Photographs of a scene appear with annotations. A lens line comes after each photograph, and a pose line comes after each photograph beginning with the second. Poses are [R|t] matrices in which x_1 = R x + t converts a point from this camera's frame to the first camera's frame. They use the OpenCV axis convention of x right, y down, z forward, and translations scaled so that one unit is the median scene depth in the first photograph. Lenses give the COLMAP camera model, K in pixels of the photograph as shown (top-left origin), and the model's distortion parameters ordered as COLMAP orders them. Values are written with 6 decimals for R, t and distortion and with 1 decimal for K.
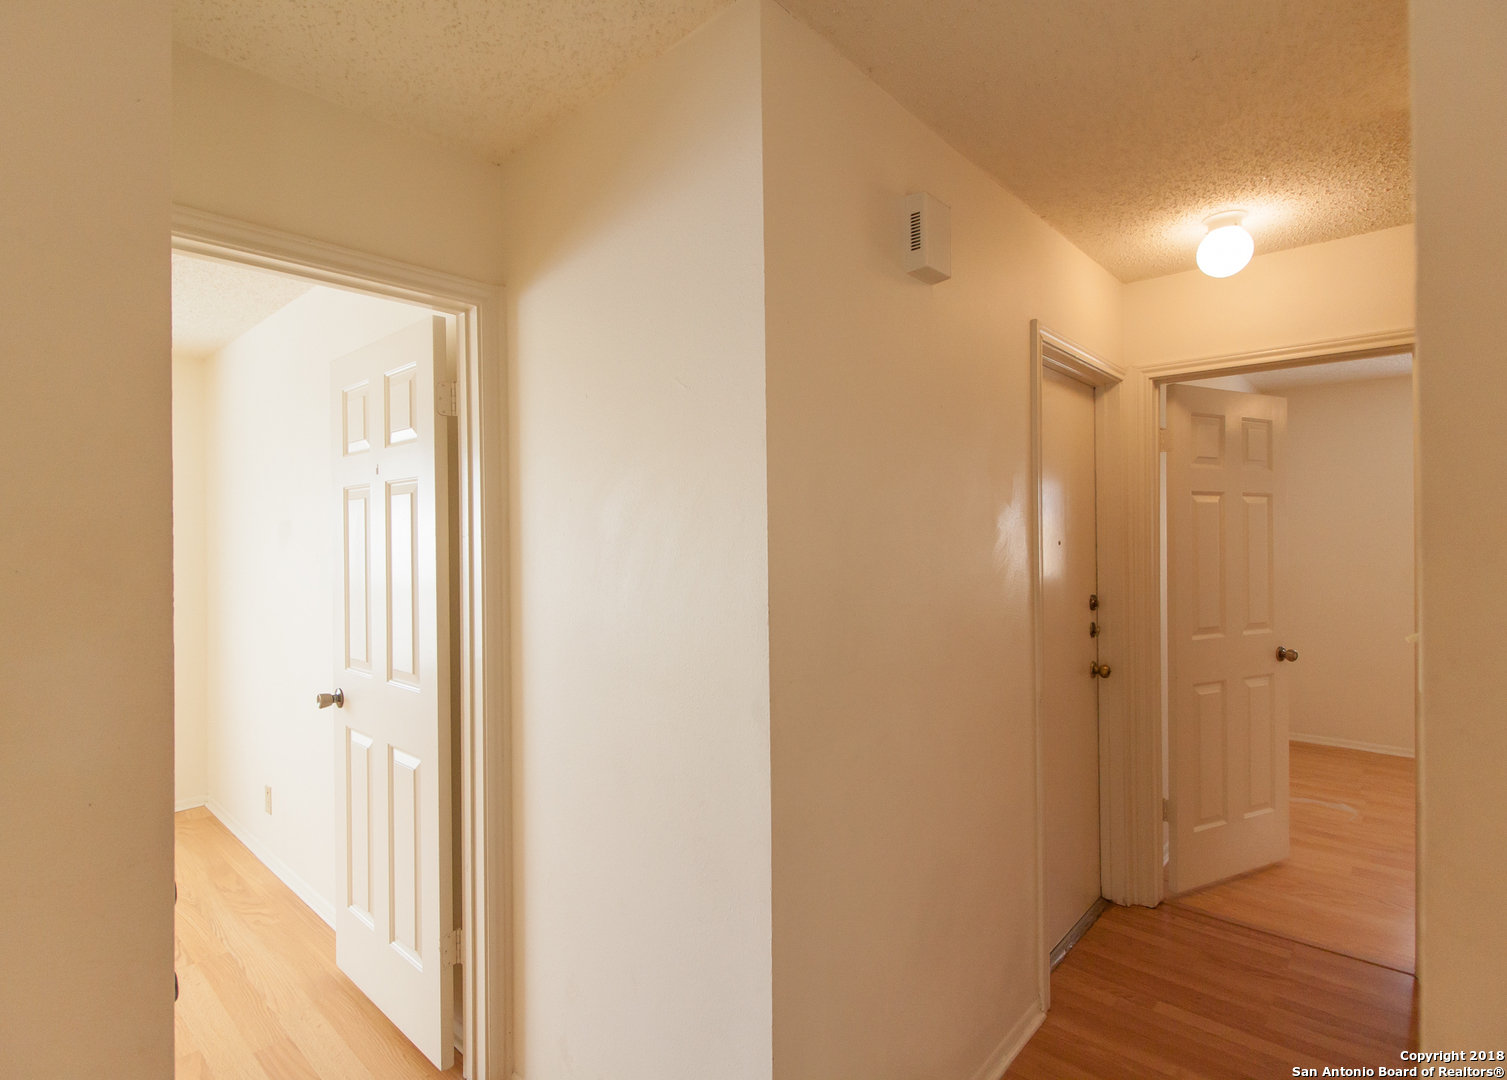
lens RADIAL K [[740.8, 0, 744.8], [0, 740.8, 537.1], [0, 0, 1]] dist [0.017746, -0.013241]
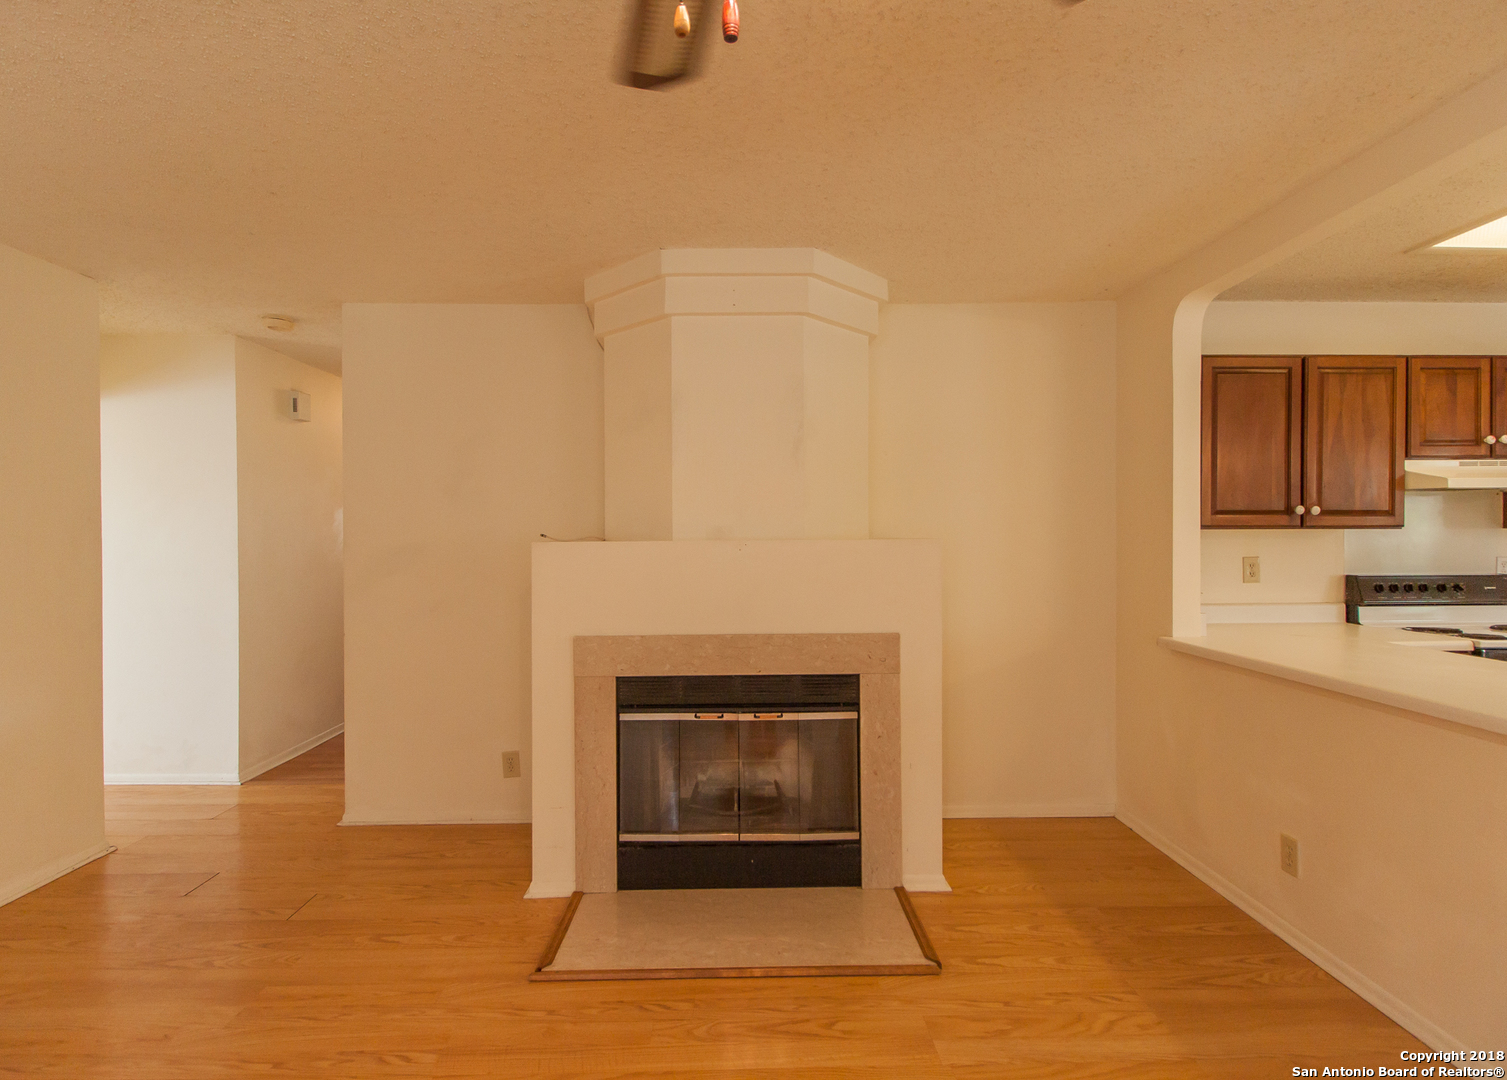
lens RADIAL K [[740.8, 0, 744.8], [0, 740.8, 537.1], [0, 0, 1]] dist [0.017746, -0.013241]
pose [[0.724757, 0.002302, 0.689001, -0.303342], [0.002234, 0.999981, -0.005691, 0.054874], [-0.689001, 0.005664, 0.724739, -1.410090]]
